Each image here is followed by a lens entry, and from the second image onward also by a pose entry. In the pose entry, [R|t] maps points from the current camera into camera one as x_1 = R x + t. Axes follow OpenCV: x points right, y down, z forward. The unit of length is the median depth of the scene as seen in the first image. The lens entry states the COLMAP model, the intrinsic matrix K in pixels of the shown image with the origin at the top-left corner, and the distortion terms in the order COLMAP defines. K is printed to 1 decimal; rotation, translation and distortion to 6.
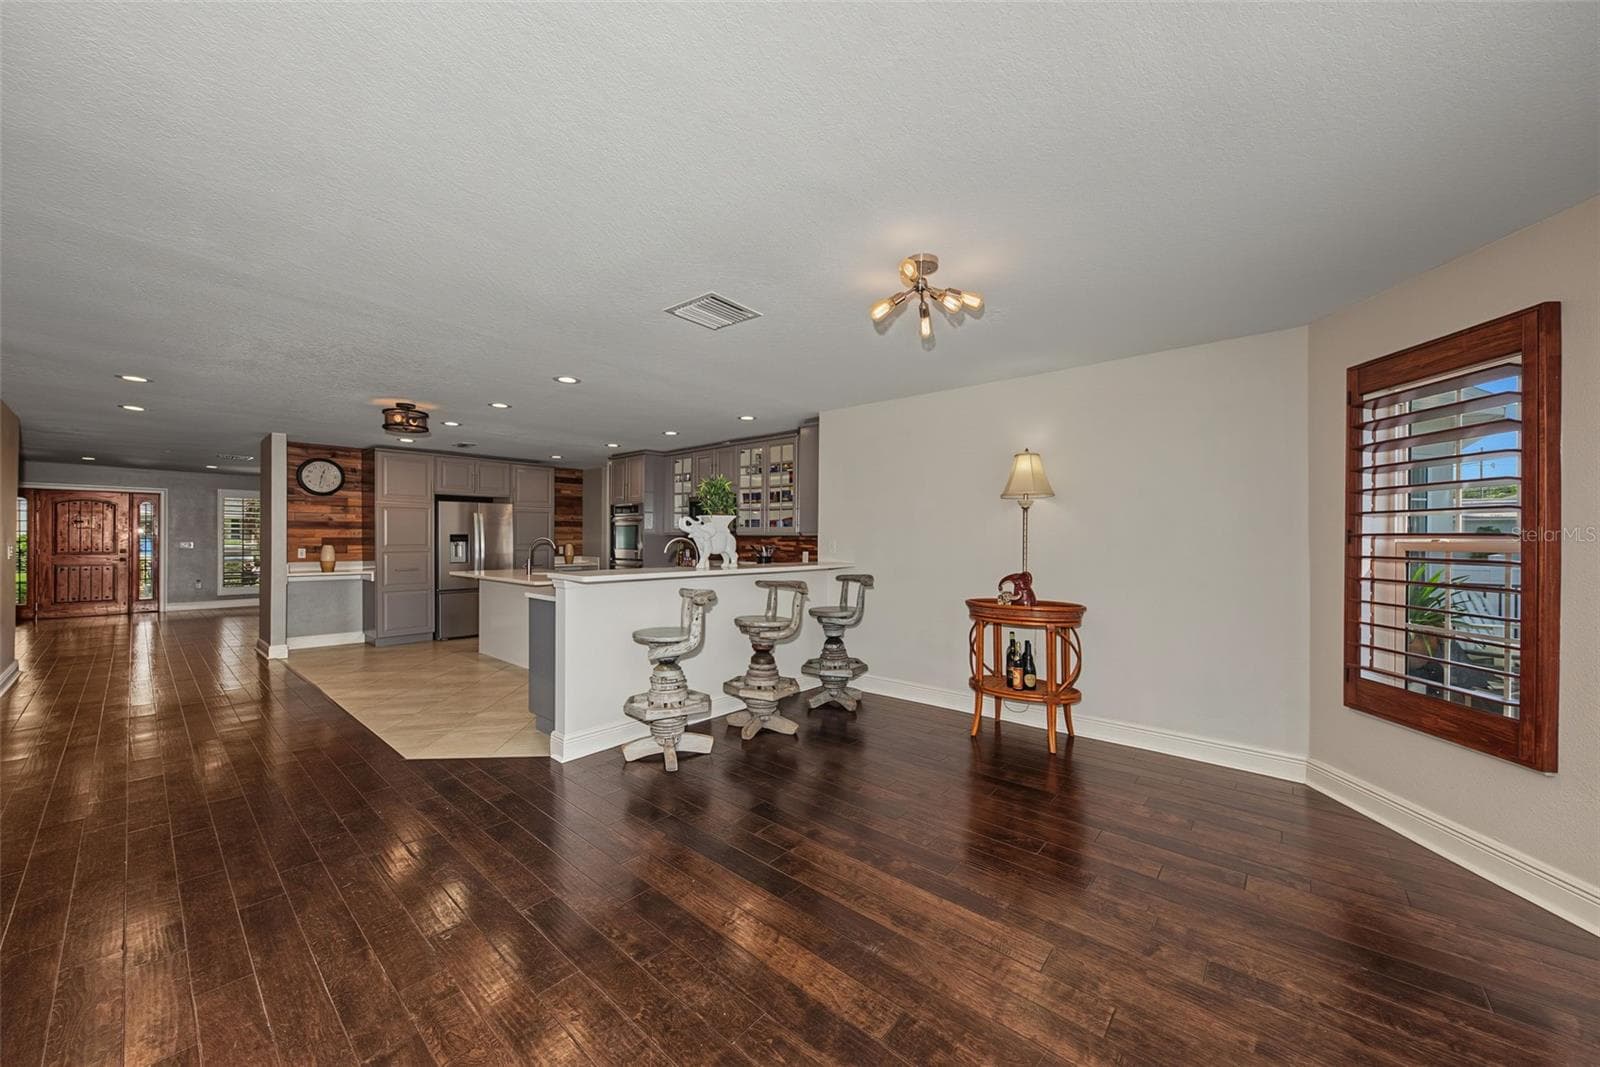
lens RADIAL K [[557.8, 0, 800.0], [0, 557.8, 533.5], [0, 0, 1]] dist [0.000025, -0.000069]
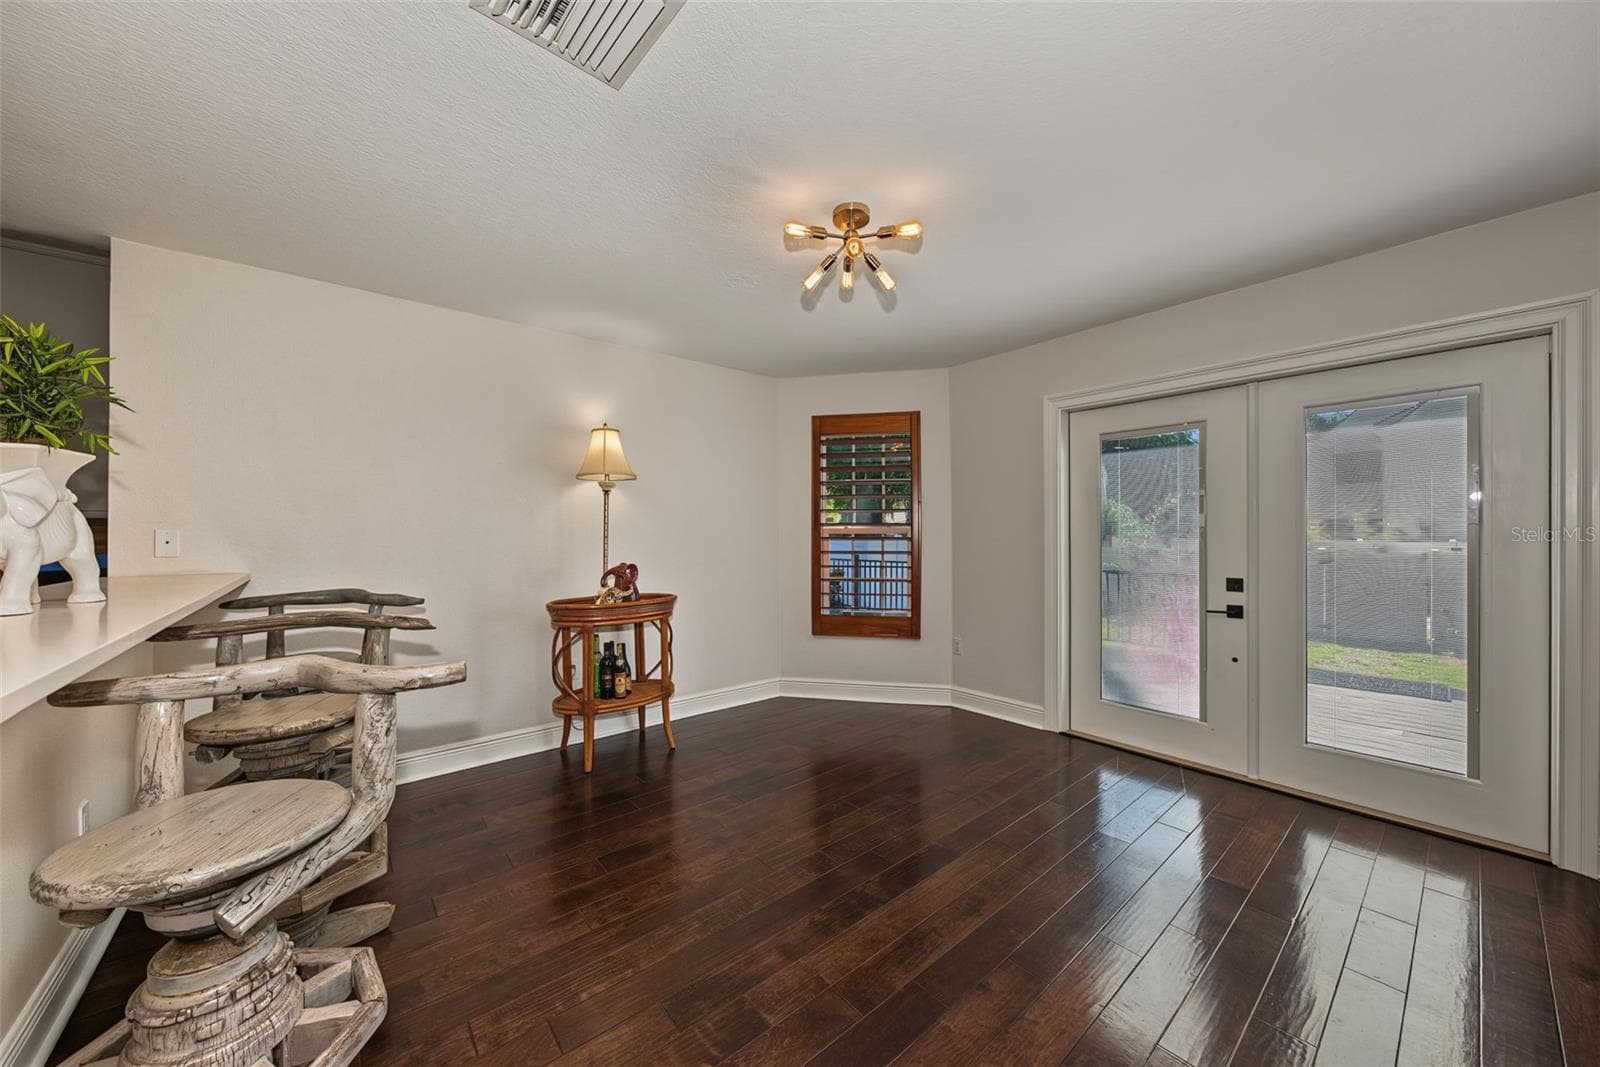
lens RADIAL K [[557.8, 0, 800.0], [0, 557.8, 533.5], [0, 0, 1]] dist [0.000025, -0.000069]
pose [[0.212394, -0.001957, 0.977182, -0.417334], [-0.001809, 0.999995, 0.002395, 0.019082], [-0.977182, -0.002277, 0.212389, 0.549572]]
